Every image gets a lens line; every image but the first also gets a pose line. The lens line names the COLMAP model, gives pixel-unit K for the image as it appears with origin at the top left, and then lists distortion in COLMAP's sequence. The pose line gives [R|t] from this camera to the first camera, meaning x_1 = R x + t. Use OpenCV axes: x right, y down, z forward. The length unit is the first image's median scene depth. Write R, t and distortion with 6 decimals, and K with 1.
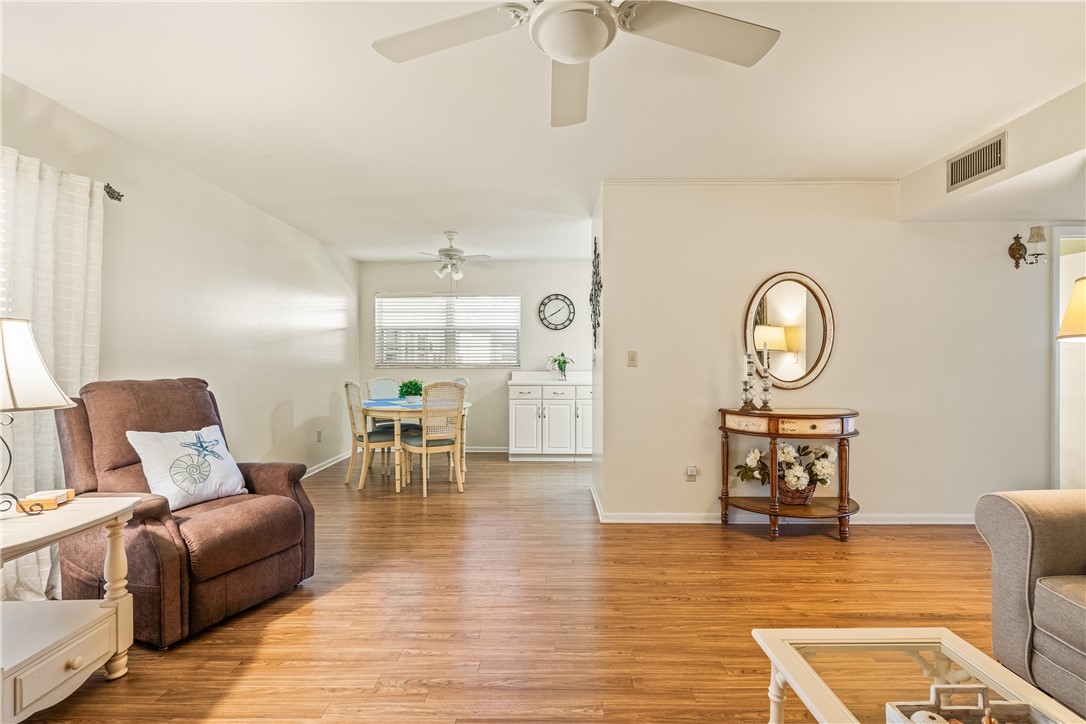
lens RADIAL K [[499.7, 0, 543.5], [0, 499.7, 358.2], [0, 0, 1]] dist [-0.000607, 0.000315]
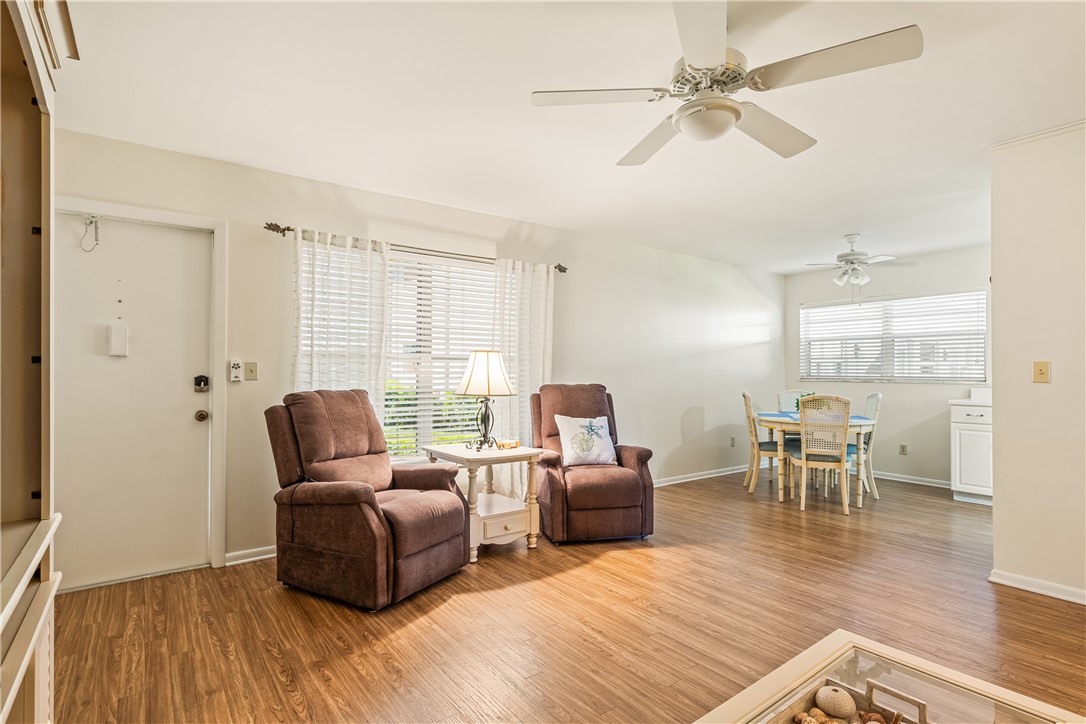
lens RADIAL K [[528.9, 0, 543.1], [0, 528.9, 366.7], [0, 0, 1]] dist [0.001318, 0.001564]
pose [[0.608690, -0.004461, -0.793396, 0.491501], [-0.001695, 0.999975, -0.006922, -0.000653], [0.793406, 0.005558, 0.608667, -0.094440]]
